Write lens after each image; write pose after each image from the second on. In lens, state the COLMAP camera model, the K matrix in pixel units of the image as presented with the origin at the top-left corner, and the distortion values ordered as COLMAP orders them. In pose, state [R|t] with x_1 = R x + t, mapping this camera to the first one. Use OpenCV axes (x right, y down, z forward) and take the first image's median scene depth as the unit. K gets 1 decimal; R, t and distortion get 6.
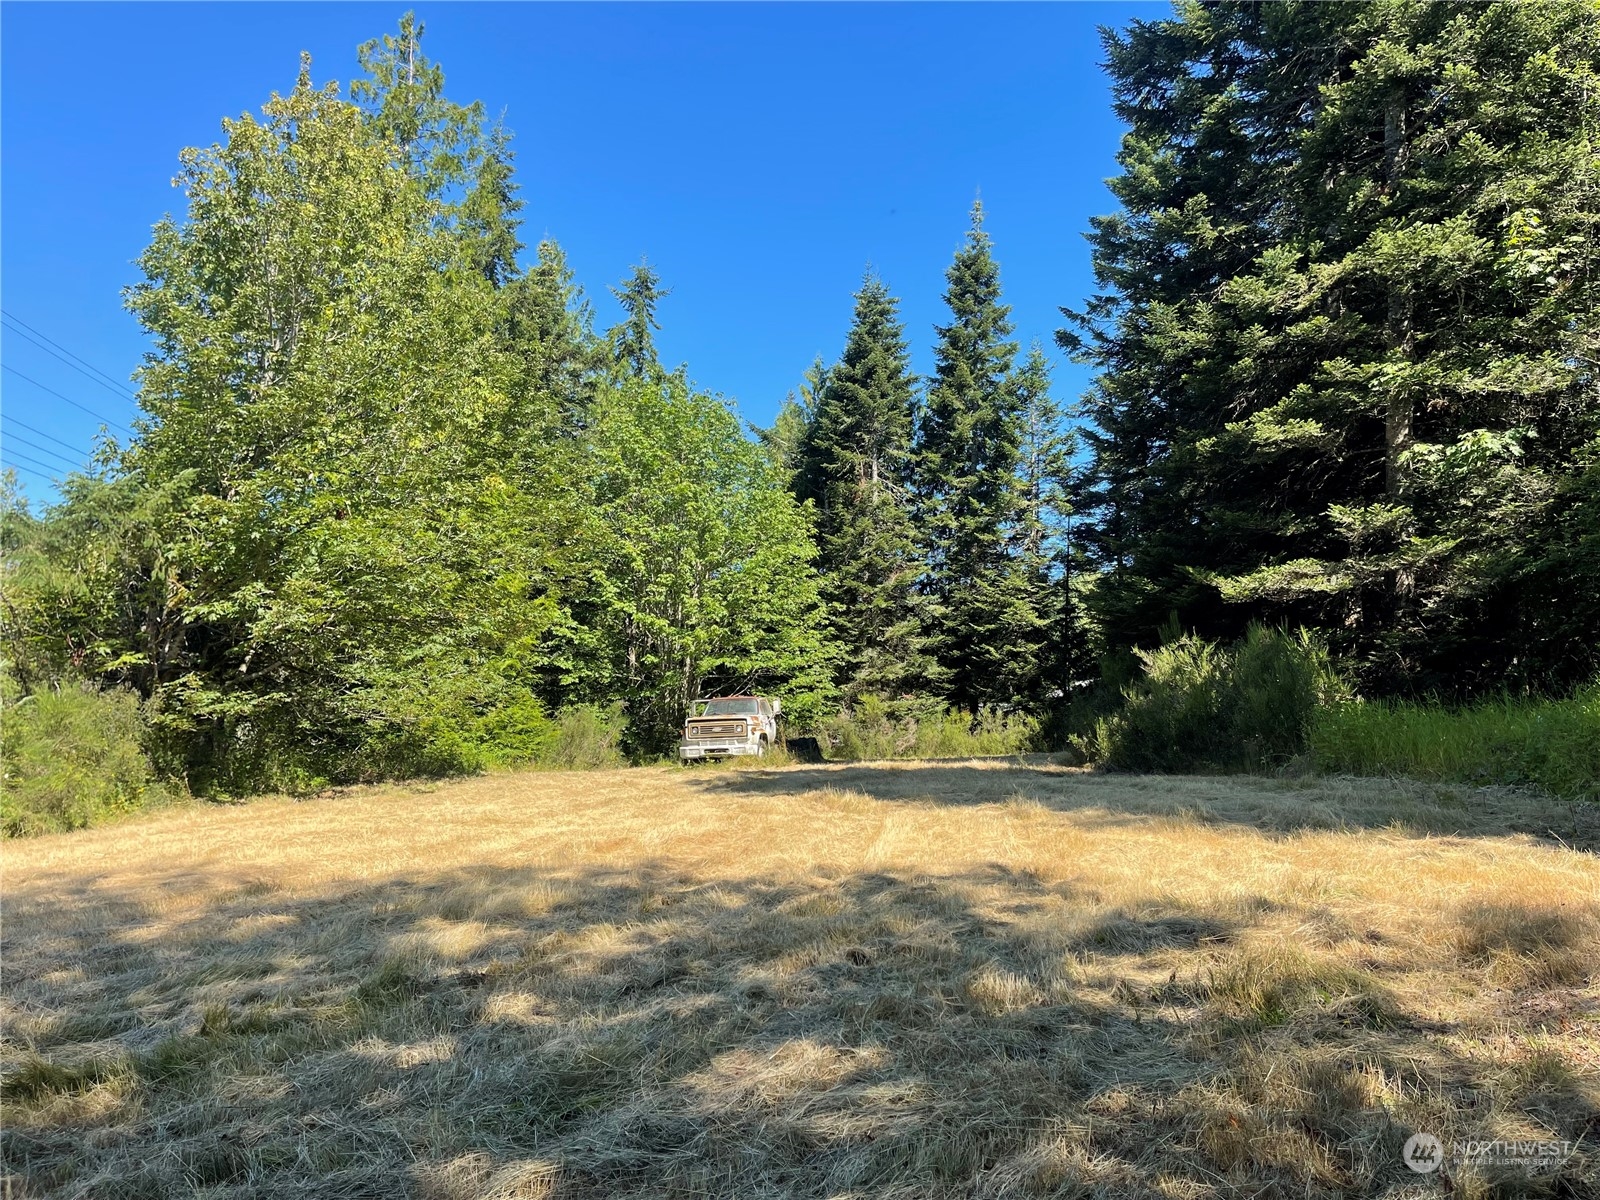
lens RADIAL K [[1108.3, 0, 729.3], [0, 1108.3, 597.9], [0, 0, 1]] dist [0.051579, 0.000037]
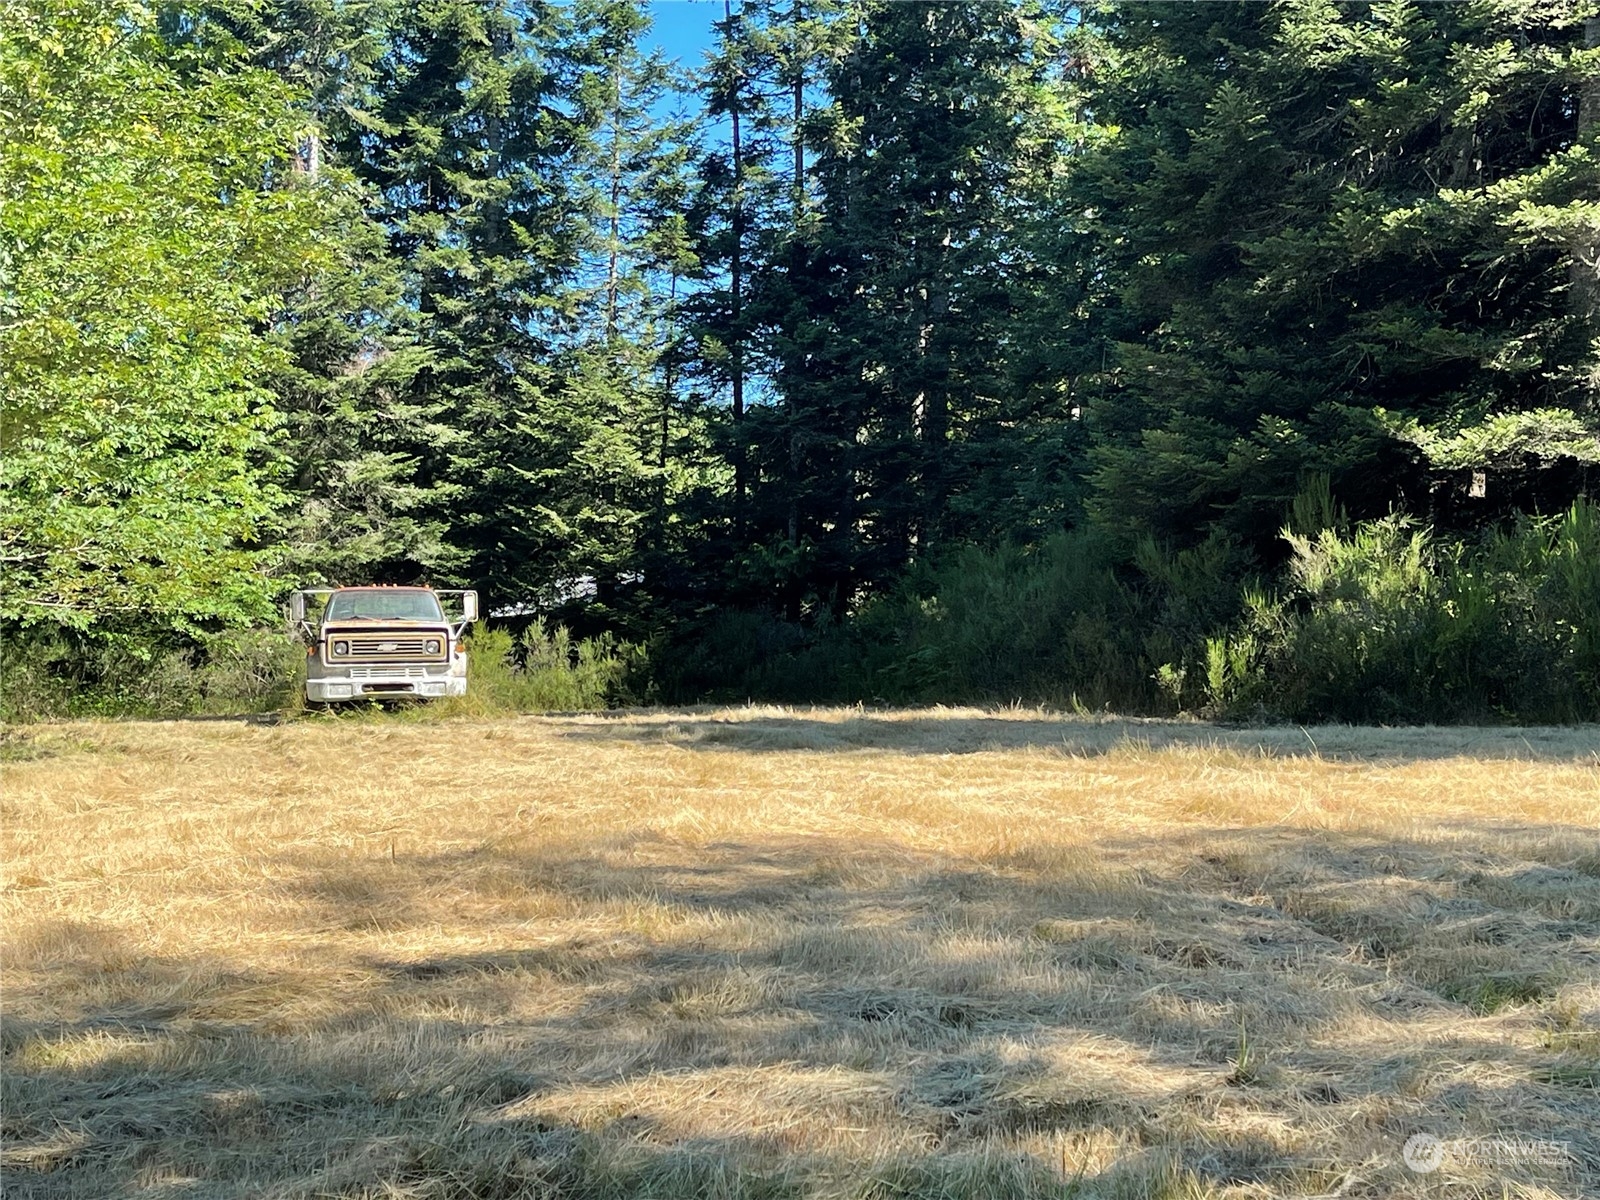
lens RADIAL K [[2187.5, 0, 800.0], [0, 2187.5, 600.0], [0, 0, 1]] dist [0.040542, -0.066414]
pose [[0.903319, 0.035101, 0.427532, -0.102017], [-0.072043, 0.994904, 0.070535, 0.004130], [-0.422877, -0.094516, 0.901245, 0.000101]]
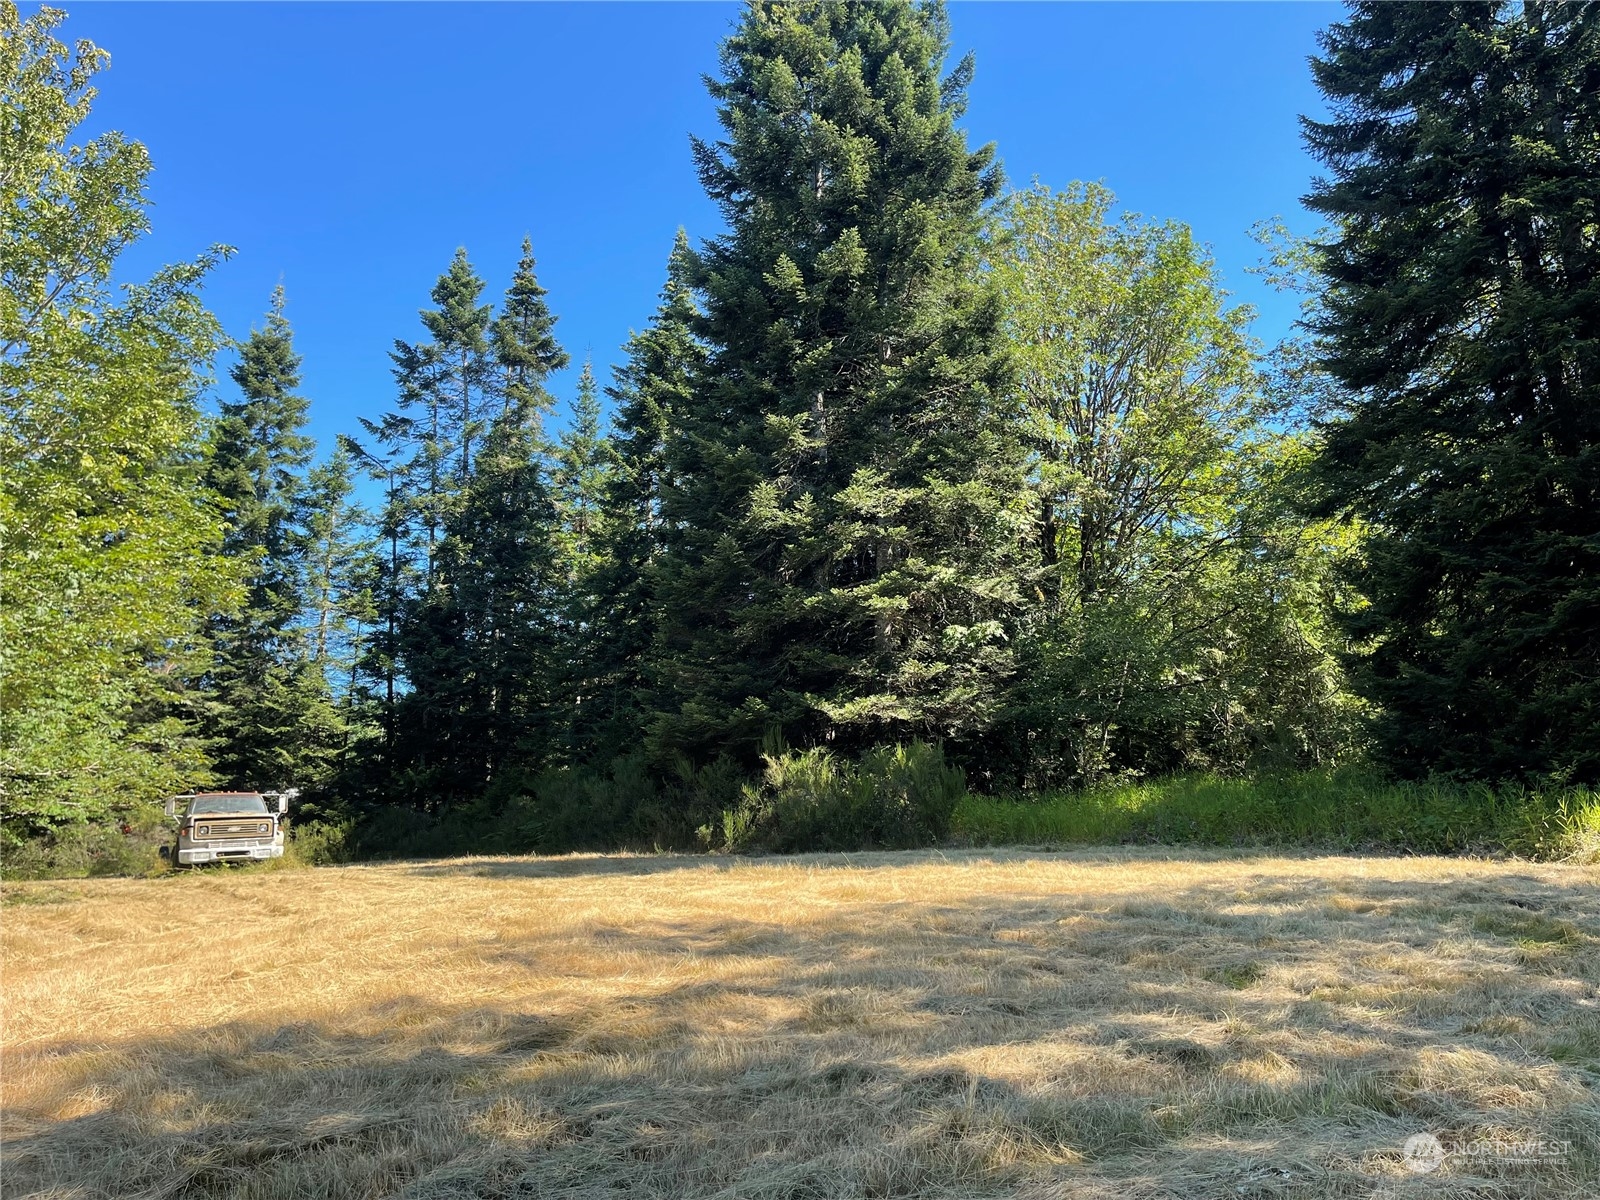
lens RADIAL K [[1107.7, 0, 800.0], [0, 1107.7, 600.0], [0, 0, 1]] dist [0.003306, 0.000806]
pose [[0.706522, 0.142565, 0.693182, -0.121529], [-0.072188, 0.988908, -0.129810, 0.008047], [-0.704000, 0.041674, 0.708977, 0.022316]]
